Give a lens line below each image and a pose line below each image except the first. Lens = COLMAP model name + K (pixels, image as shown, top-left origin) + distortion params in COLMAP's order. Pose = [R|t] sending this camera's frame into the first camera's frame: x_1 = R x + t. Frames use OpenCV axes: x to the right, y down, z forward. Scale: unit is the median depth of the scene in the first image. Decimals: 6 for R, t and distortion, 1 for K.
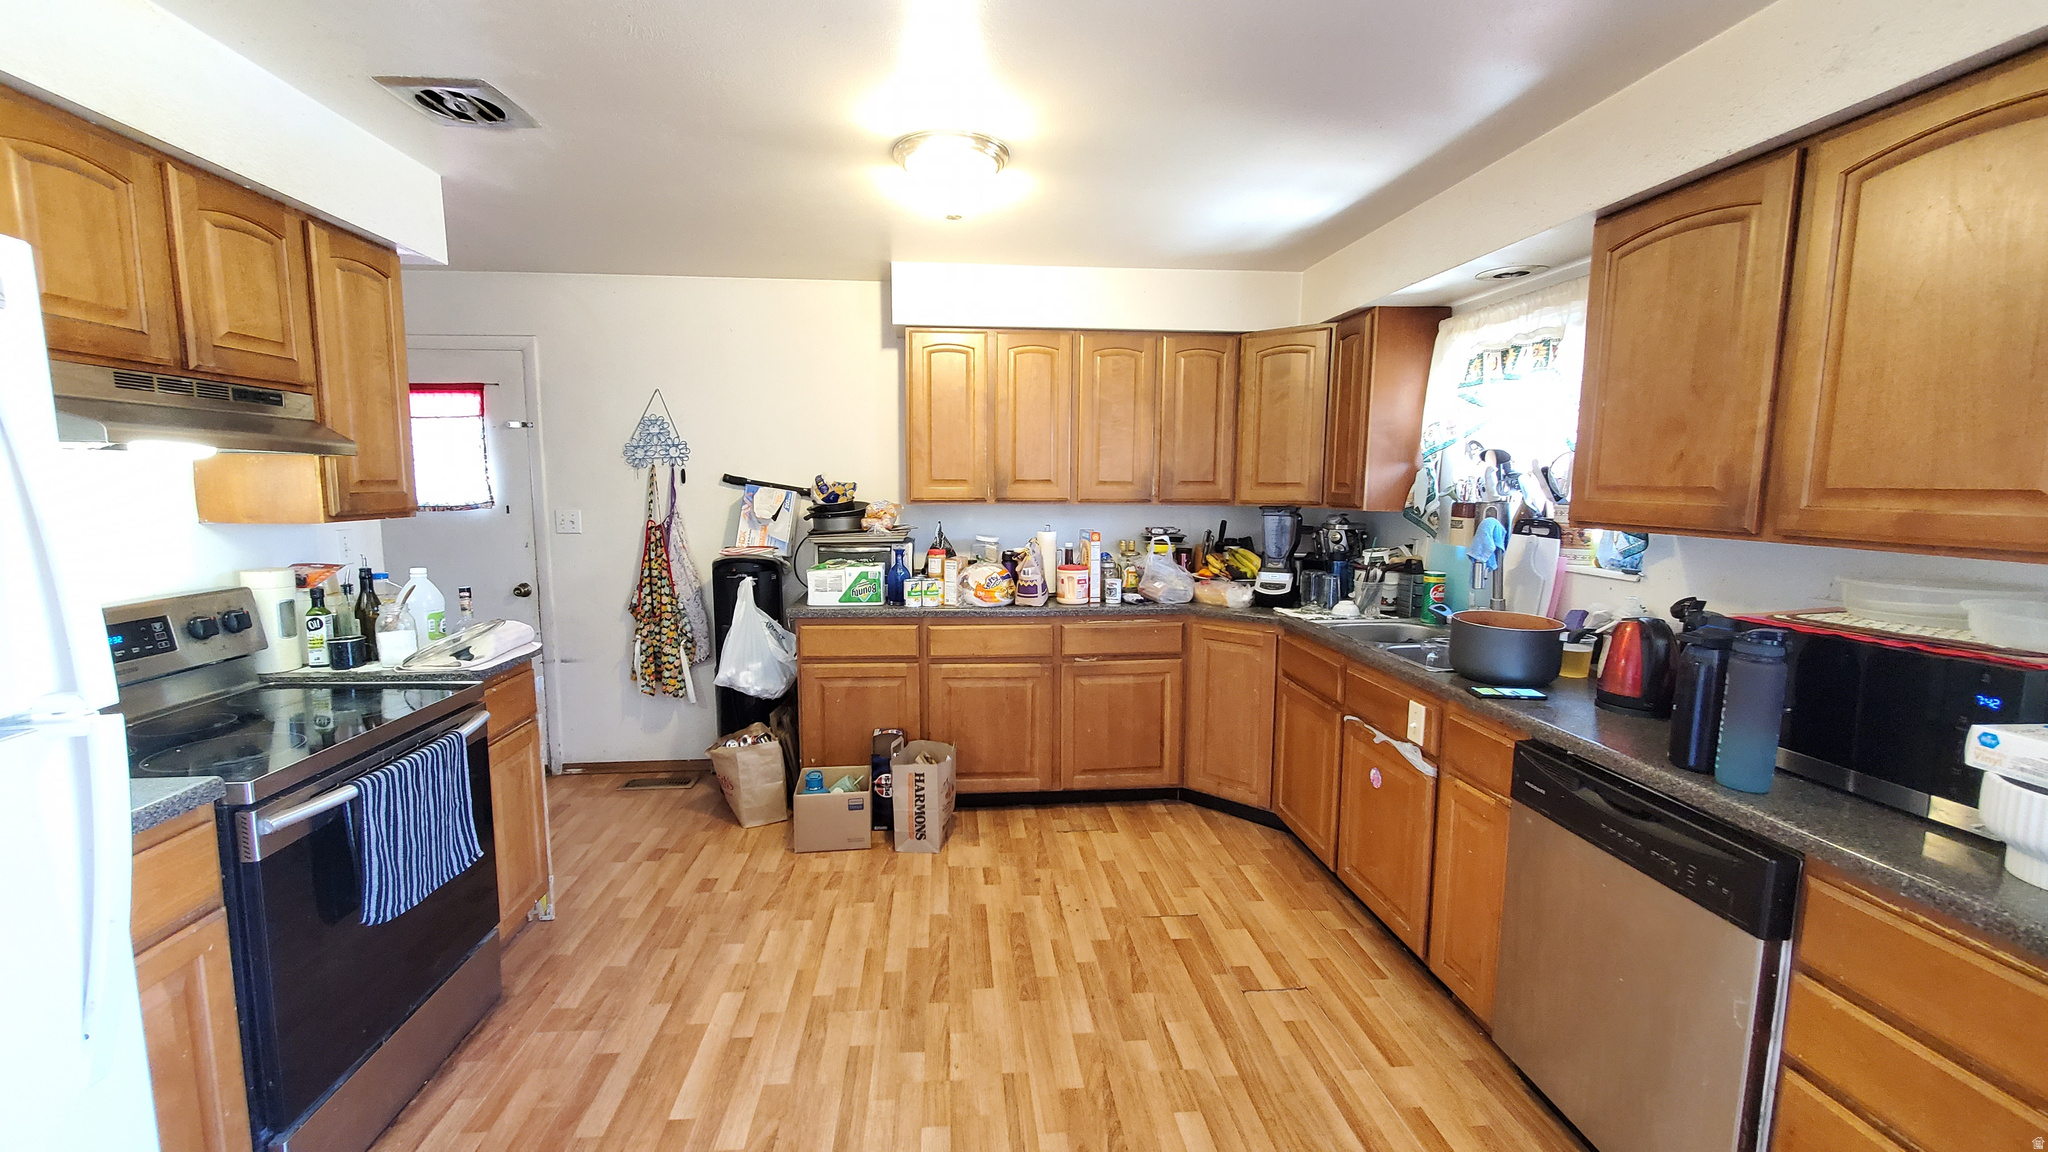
lens RADIAL K [[814.9, 0, 1006.5], [0, 814.9, 577.7], [0, 0, 1]] dist [0.008717, -0.006179]
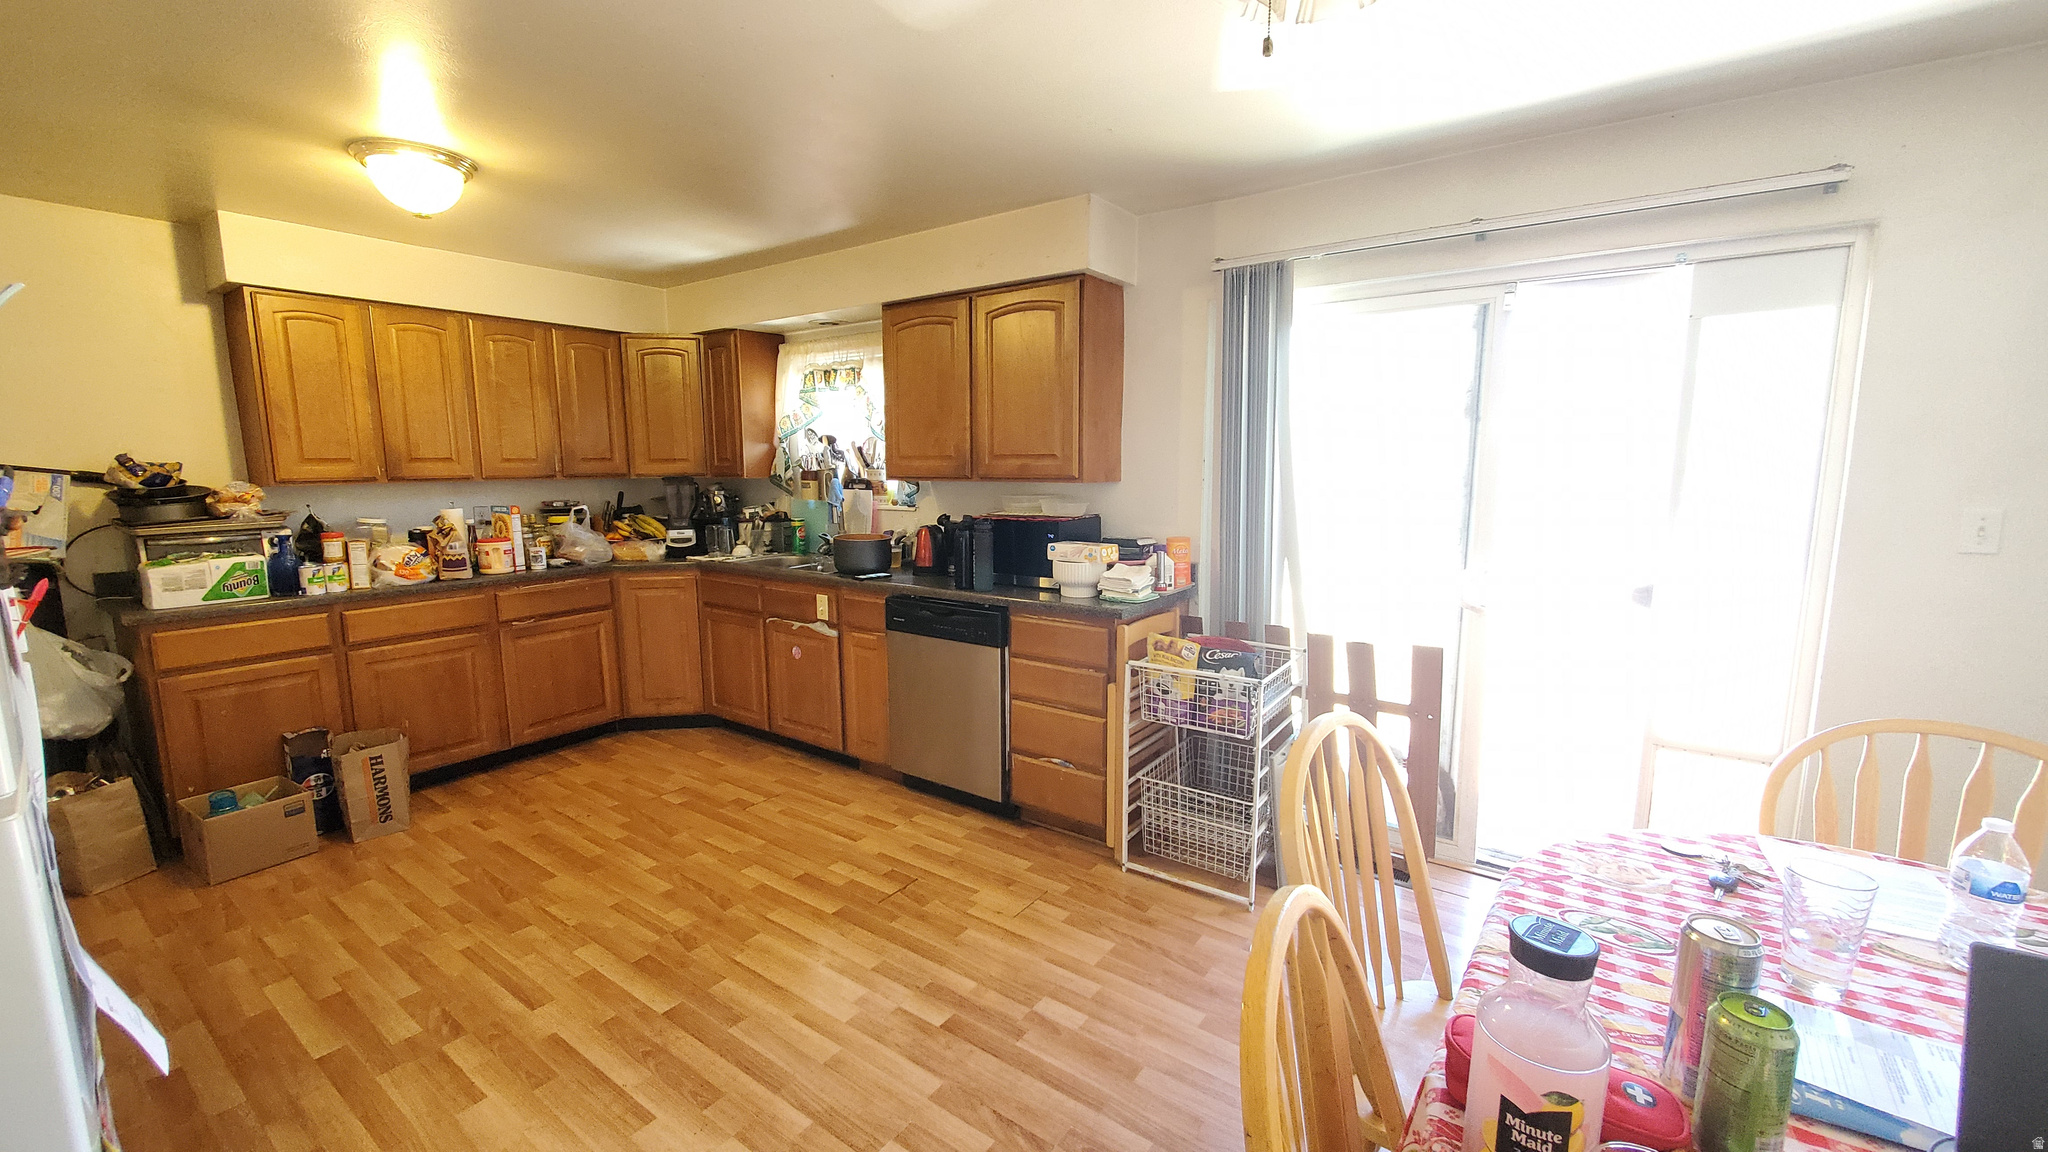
lens RADIAL K [[814.9, 0, 1006.5], [0, 814.9, 577.7], [0, 0, 1]] dist [0.008717, -0.006179]
pose [[0.653211, -0.116693, 0.748130, -0.314891], [0.101150, 0.992645, 0.066515, 0.036557], [-0.750390, 0.032225, 0.660210, -0.225359]]
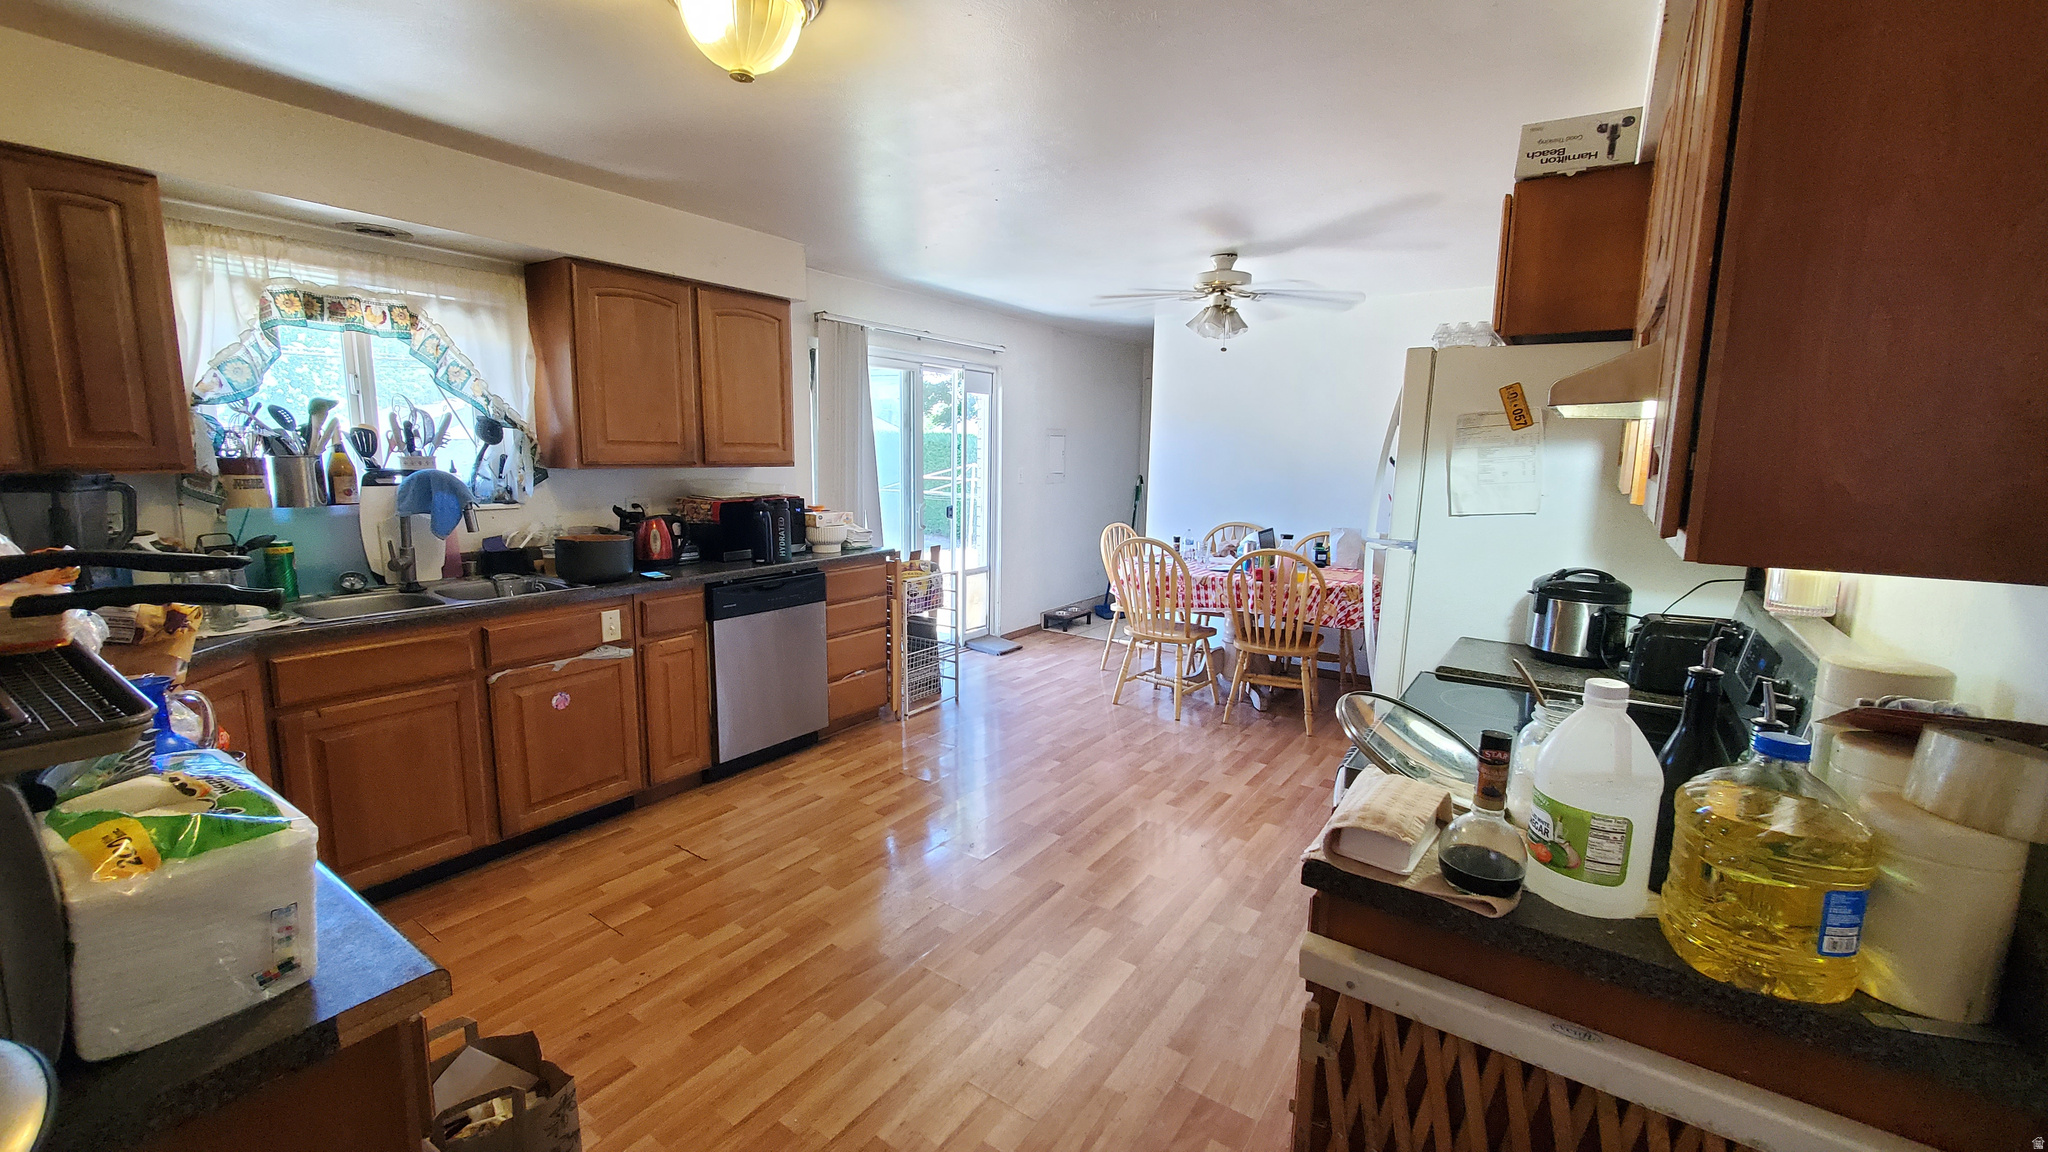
lens RADIAL K [[814.9, 0, 1006.5], [0, 814.9, 577.7], [0, 0, 1]] dist [0.008717, -0.006179]
pose [[-0.766485, -0.111381, 0.632531, -0.558448], [0.064764, 0.966424, 0.248655, -0.125571], [-0.638989, 0.231556, -0.733536, 1.084521]]
